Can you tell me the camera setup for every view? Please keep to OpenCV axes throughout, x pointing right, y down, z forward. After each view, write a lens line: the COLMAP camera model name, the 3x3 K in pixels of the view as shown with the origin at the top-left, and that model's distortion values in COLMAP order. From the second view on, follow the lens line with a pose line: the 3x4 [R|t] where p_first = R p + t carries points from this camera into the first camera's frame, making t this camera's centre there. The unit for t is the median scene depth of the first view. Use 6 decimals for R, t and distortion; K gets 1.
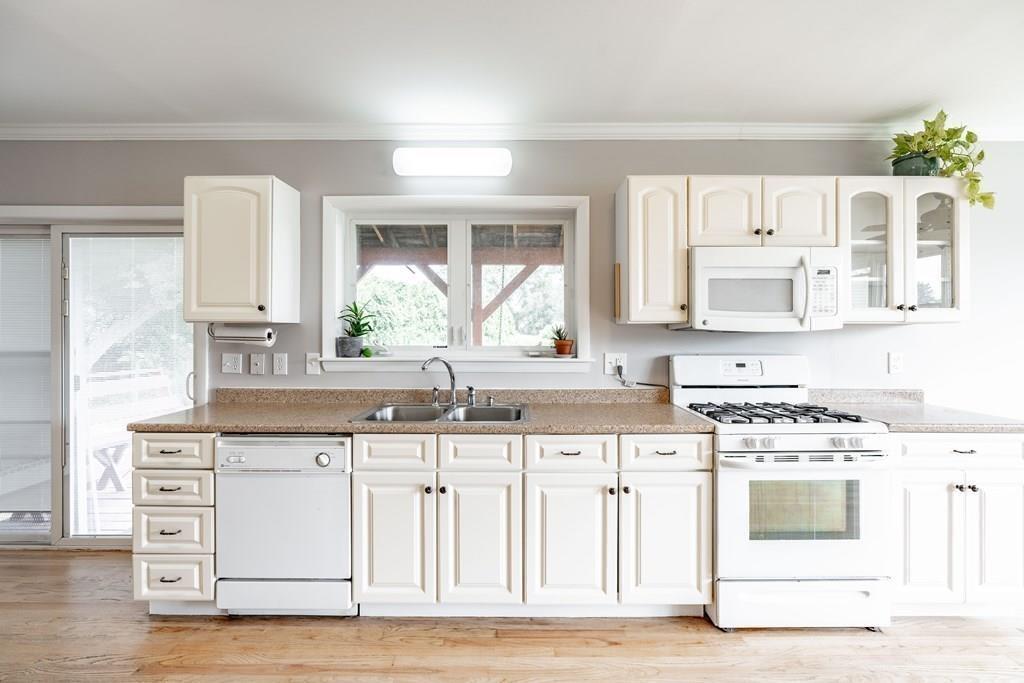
lens RADIAL K [[455.9, 0, 511.4], [0, 455.9, 330.3], [0, 0, 1]] dist [-0.001504, -0.000270]
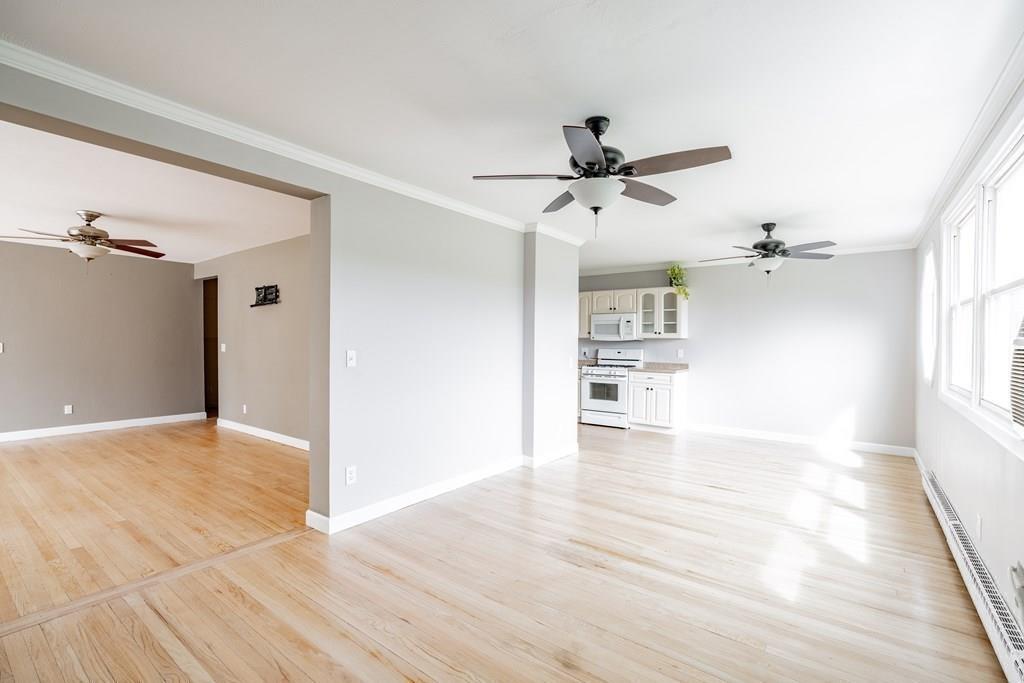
lens RADIAL K [[464.9, 0, 512.0], [0, 464.9, 341.5], [0, 0, 1]] dist [-0.004783, -0.000251]
pose [[0.793965, 0.006754, -0.607926, 1.903782], [-0.004888, 0.999977, 0.004726, -0.003780], [0.607944, -0.000780, 0.793980, -1.911104]]
